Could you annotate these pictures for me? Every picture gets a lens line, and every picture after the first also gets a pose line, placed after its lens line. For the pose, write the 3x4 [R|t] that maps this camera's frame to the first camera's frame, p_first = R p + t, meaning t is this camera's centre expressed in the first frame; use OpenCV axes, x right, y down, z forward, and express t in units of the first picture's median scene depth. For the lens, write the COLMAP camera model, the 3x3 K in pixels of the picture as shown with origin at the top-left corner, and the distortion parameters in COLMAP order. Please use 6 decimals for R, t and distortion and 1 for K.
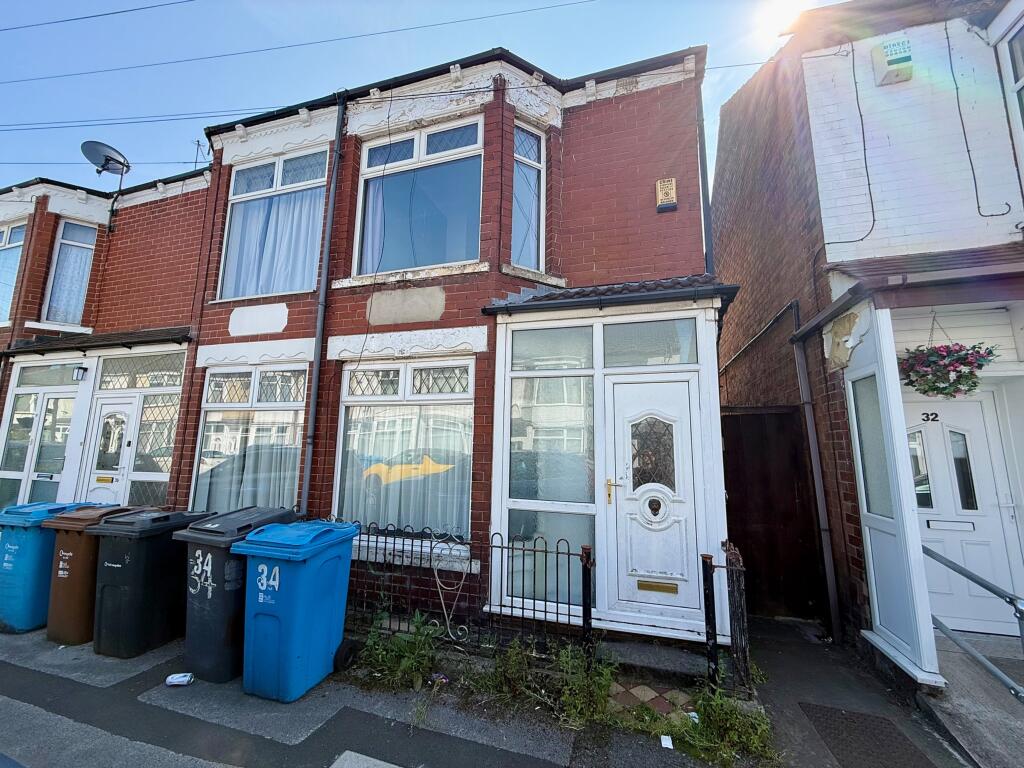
lens RADIAL K [[405.3, 0, 512.4], [0, 405.3, 384.2], [0, 0, 1]] dist [-0.001064, 0.000038]
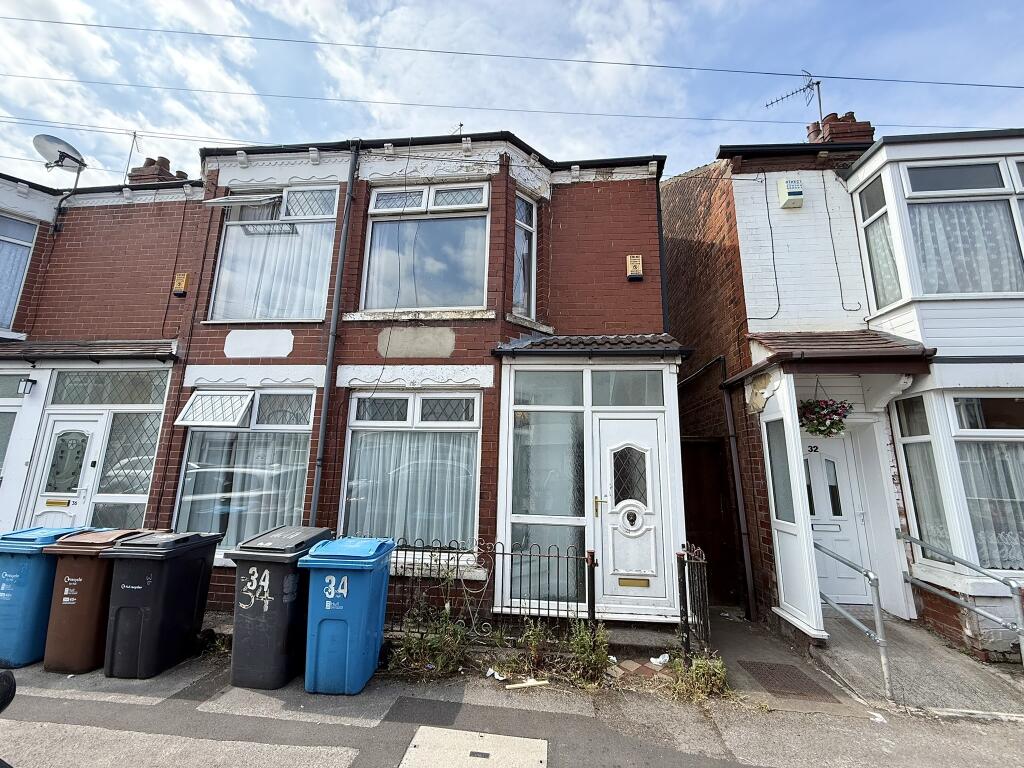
lens RADIAL K [[405.3, 0, 512.2], [0, 405.3, 384.1], [0, 0, 1]] dist [-0.001064, 0.000038]
pose [[0.980888, 0.042013, 0.189982, -0.233073], [-0.034435, 0.998481, -0.043016, -0.042338], [-0.191500, 0.035652, 0.980845, -0.158541]]
